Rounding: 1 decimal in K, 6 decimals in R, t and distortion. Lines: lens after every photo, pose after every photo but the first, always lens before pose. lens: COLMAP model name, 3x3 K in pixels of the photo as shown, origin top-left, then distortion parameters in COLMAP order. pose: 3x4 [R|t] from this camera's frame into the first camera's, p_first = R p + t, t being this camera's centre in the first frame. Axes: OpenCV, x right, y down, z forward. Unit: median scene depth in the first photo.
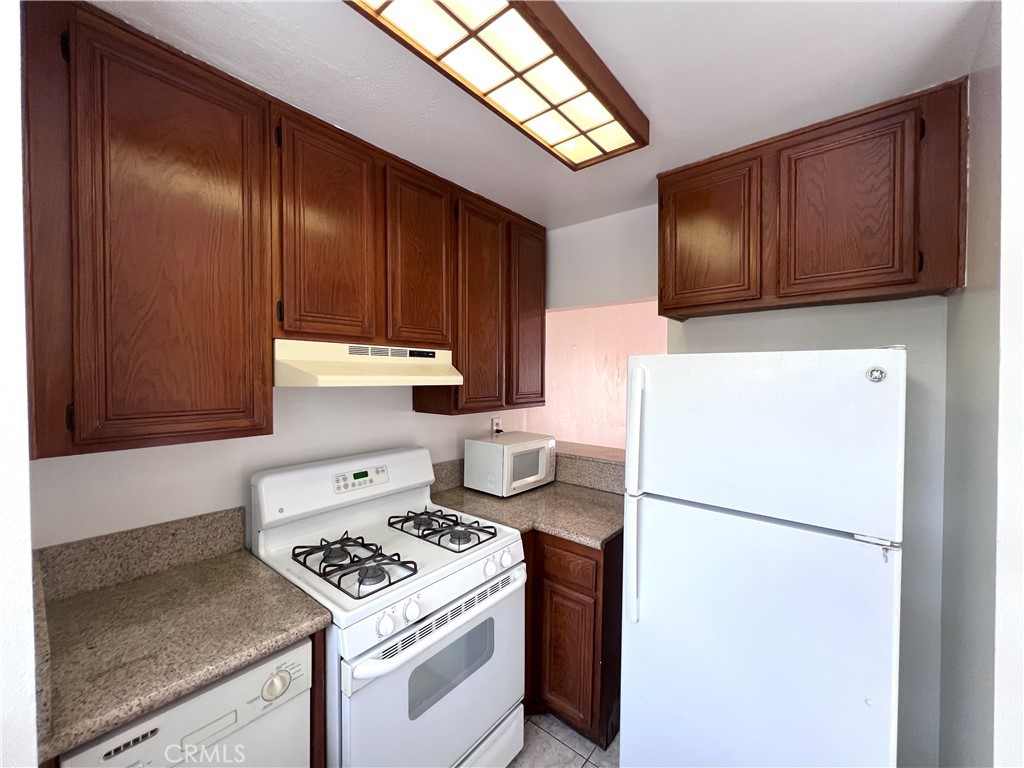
lens RADIAL K [[407.8, 0, 509.5], [0, 407.8, 382.4], [0, 0, 1]] dist [0.001980, 0.000195]
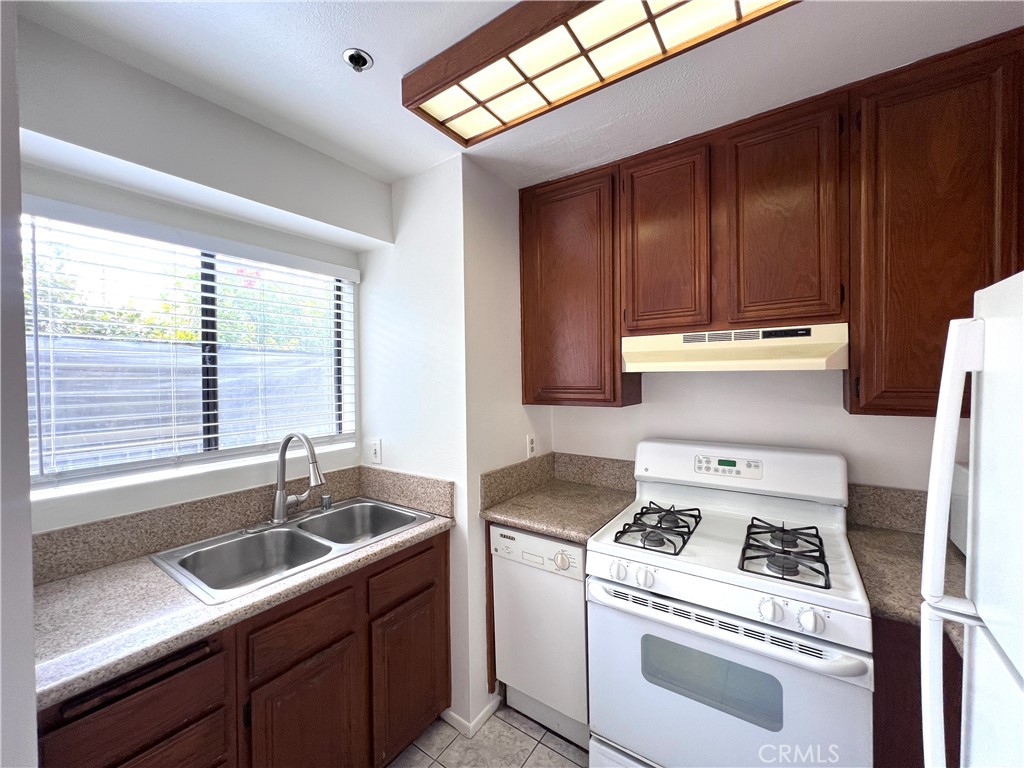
lens RADIAL K [[407.8, 0, 510.1], [0, 407.8, 382.7], [0, 0, 1]] dist [0.001980, 0.000195]
pose [[0.094629, 0.014829, -0.995402, 0.629044], [-0.001815, 0.999890, 0.014723, 0.021149], [0.995511, 0.000413, 0.094646, 0.425193]]
